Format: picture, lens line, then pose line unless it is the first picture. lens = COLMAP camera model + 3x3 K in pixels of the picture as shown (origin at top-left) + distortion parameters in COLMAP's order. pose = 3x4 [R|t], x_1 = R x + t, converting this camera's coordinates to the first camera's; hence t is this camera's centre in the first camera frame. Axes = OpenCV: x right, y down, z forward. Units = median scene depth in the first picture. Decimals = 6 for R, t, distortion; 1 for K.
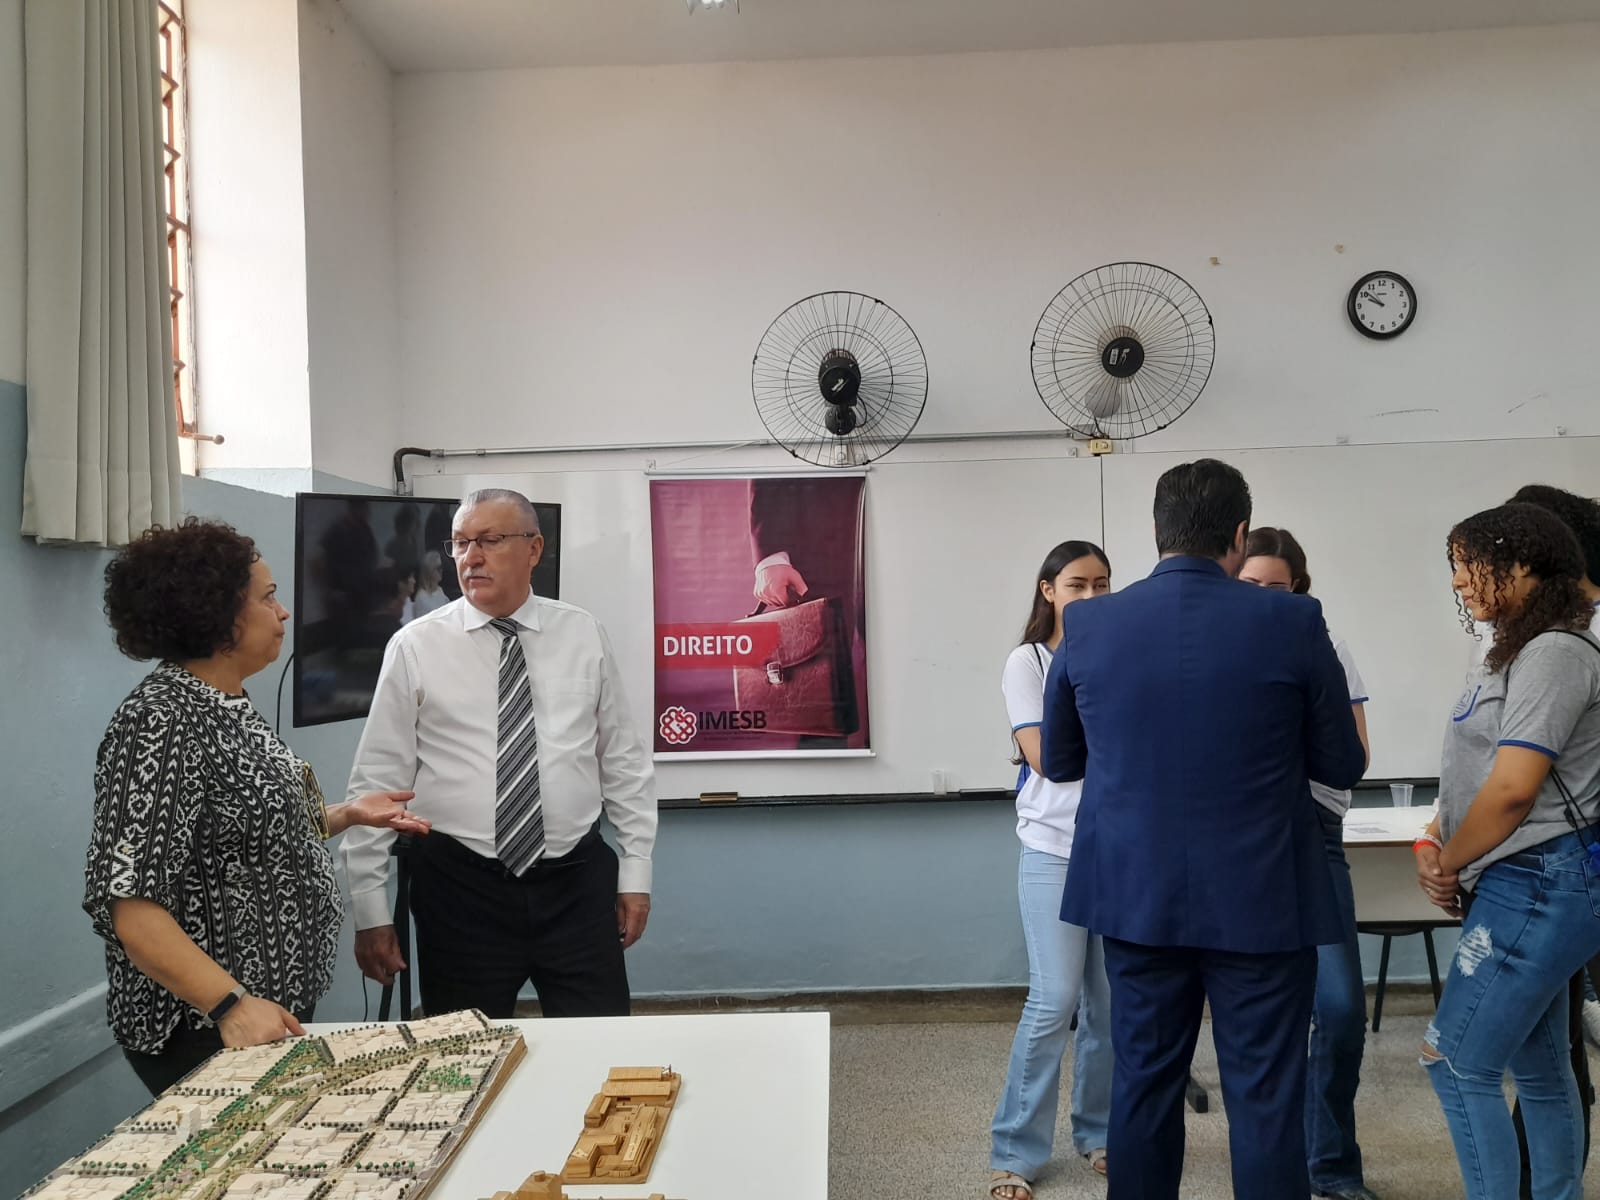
lens RADIAL K [[1205.7, 0, 800.0], [0, 1205.7, 600.0], [0, 0, 1]] dist [0.000951, 0.000280]
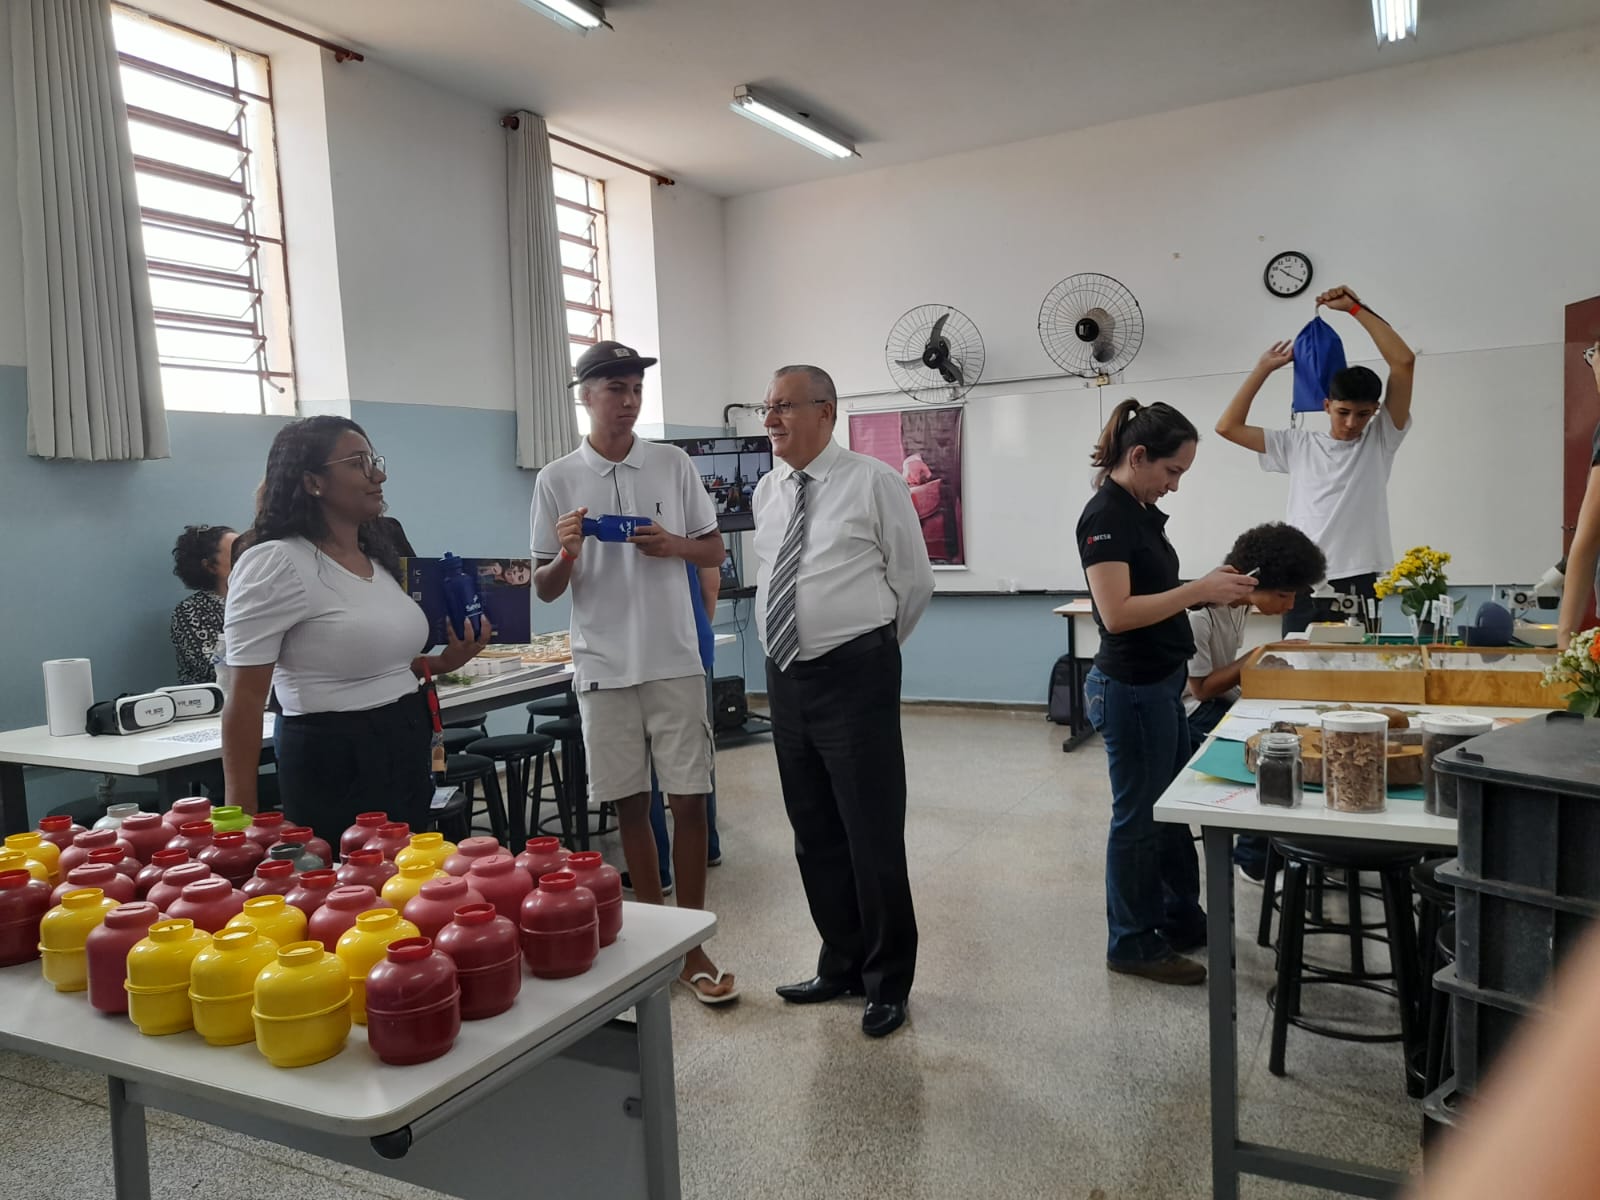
lens RADIAL K [[1175.9, 0, 835.7], [0, 1175.9, 611.5], [0, 0, 1]] dist [0.000045, -0.009032]
pose [[0.897801, 0.027541, -0.439540, 0.636074], [0.019829, 0.994503, 0.102817, 0.011301], [0.439955, -0.101025, 0.892319, -0.600924]]
